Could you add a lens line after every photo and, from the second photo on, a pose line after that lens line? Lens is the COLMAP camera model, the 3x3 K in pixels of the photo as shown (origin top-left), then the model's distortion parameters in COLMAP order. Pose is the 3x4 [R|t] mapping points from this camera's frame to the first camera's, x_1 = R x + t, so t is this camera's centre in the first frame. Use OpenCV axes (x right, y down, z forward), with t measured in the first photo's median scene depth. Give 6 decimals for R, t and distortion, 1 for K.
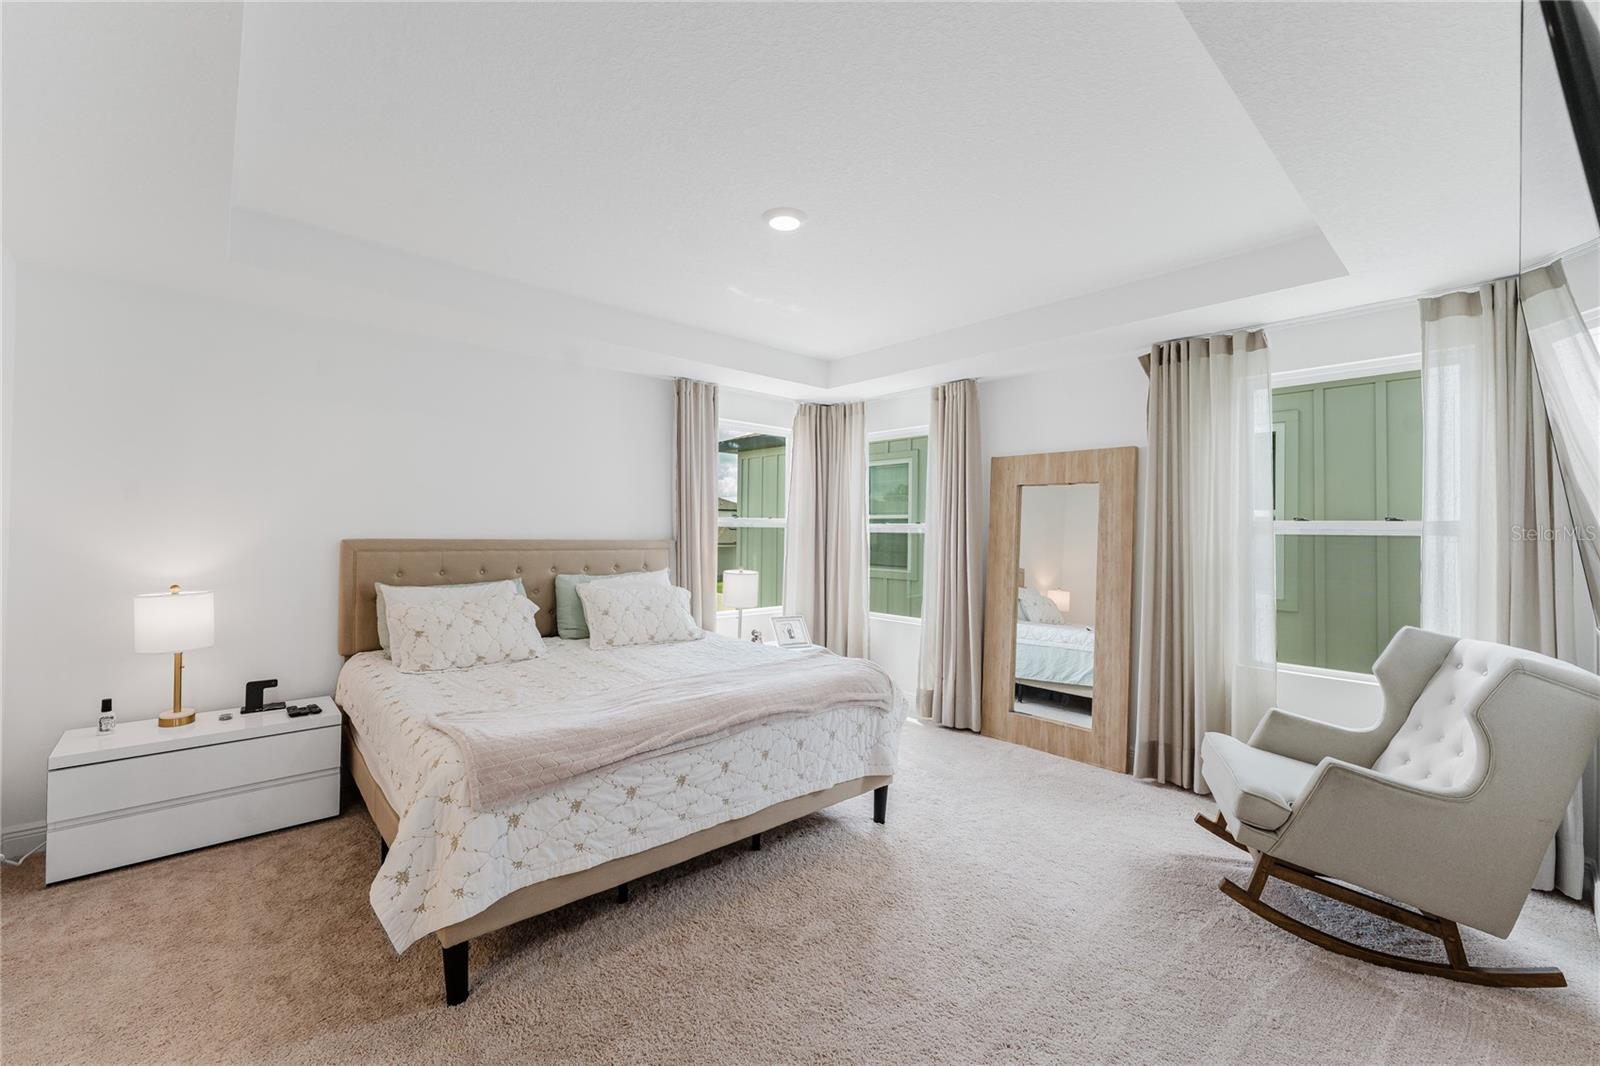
lens RADIAL K [[637.6, 0, 792.8], [0, 637.6, 528.7], [0, 0, 1]] dist [-0.001975, -0.000884]
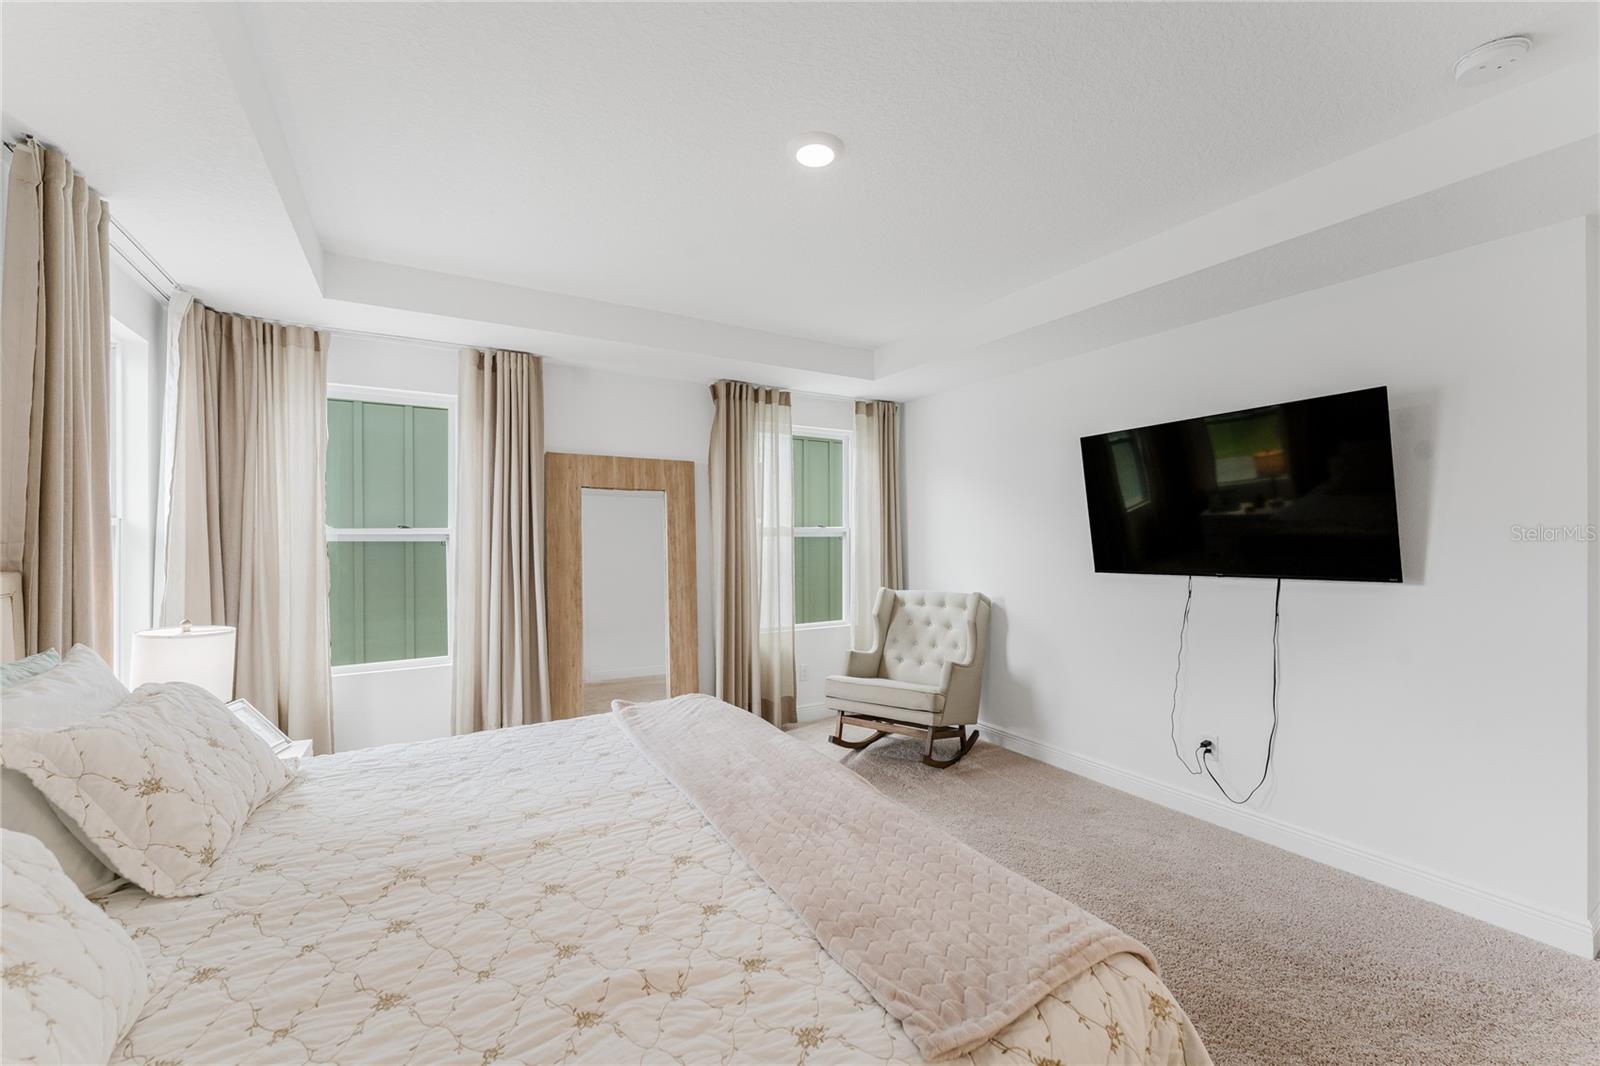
lens RADIAL K [[637.6, 0, 795.1], [0, 637.6, 535.9], [0, 0, 1]] dist [-0.001975, -0.000884]
pose [[0.202229, -0.006777, 0.979315, -0.611260], [0.007787, 0.999956, 0.005312, 0.000077], [-0.979307, 0.006552, 0.202272, 0.648236]]
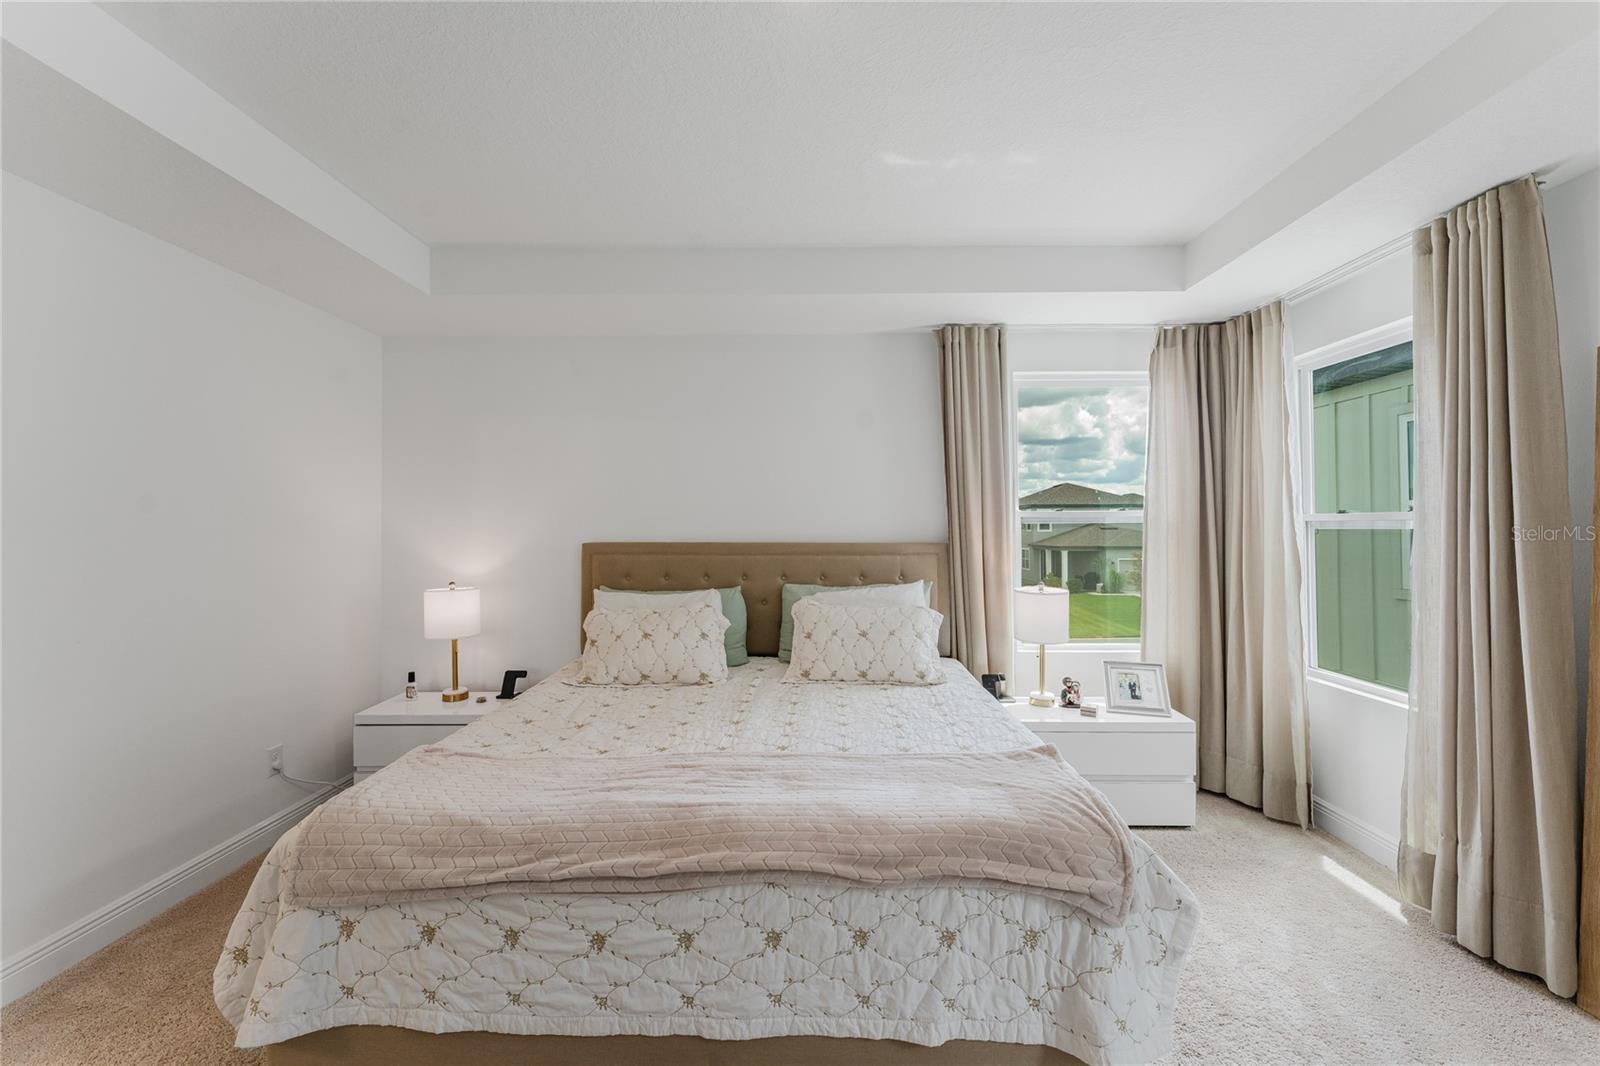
lens RADIAL K [[637.6, 0, 807.2], [0, 637.6, 520.0], [0, 0, 1]] dist [-0.001975, -0.000884]
pose [[0.747114, -0.022706, -0.664307, 0.257364], [0.014217, 0.999734, -0.018182, 0.003033], [0.664543, 0.004139, 0.747238, 0.445594]]
